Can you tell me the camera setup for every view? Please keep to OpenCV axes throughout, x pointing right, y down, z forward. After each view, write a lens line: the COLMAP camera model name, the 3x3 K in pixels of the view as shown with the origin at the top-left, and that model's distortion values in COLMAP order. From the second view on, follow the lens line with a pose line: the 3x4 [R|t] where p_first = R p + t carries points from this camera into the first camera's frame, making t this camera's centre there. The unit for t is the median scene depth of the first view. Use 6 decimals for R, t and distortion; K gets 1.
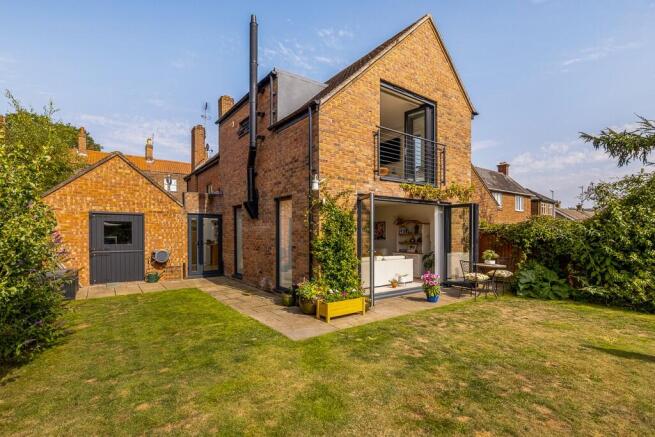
lens RADIAL K [[312.7, 0, 331.9], [0, 312.7, 239.1], [0, 0, 1]] dist [0.000215, -0.000872]
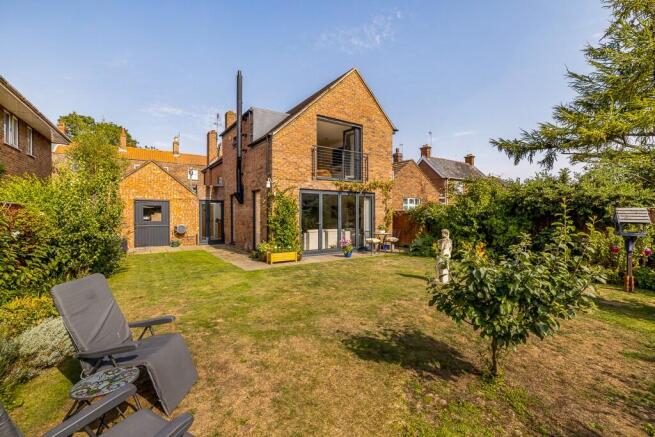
lens RADIAL K [[283.6, 0, 328.4], [0, 283.6, 220.5], [0, 0, 1]] dist [-0.004664, 0.000783]
pose [[0.999269, 0.002747, -0.038118, 0.242353], [-0.002685, 0.999995, 0.001665, 0.011874], [0.038122, -0.001562, 0.999272, -0.372087]]
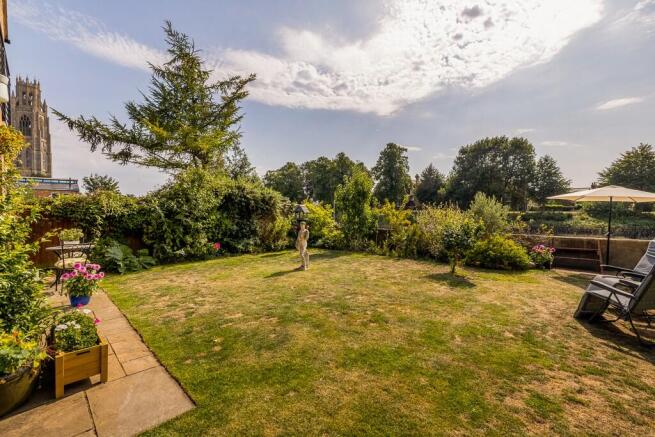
lens RADIAL K [[283.6, 0, 321.9], [0, 283.6, 213.6], [0, 0, 1]] dist [-0.004664, 0.000783]
pose [[-0.151536, -0.019065, 0.988268, -0.355092], [0.026209, 0.999385, 0.023298, -0.008742], [-0.988104, 0.029432, -0.150943, 0.475852]]
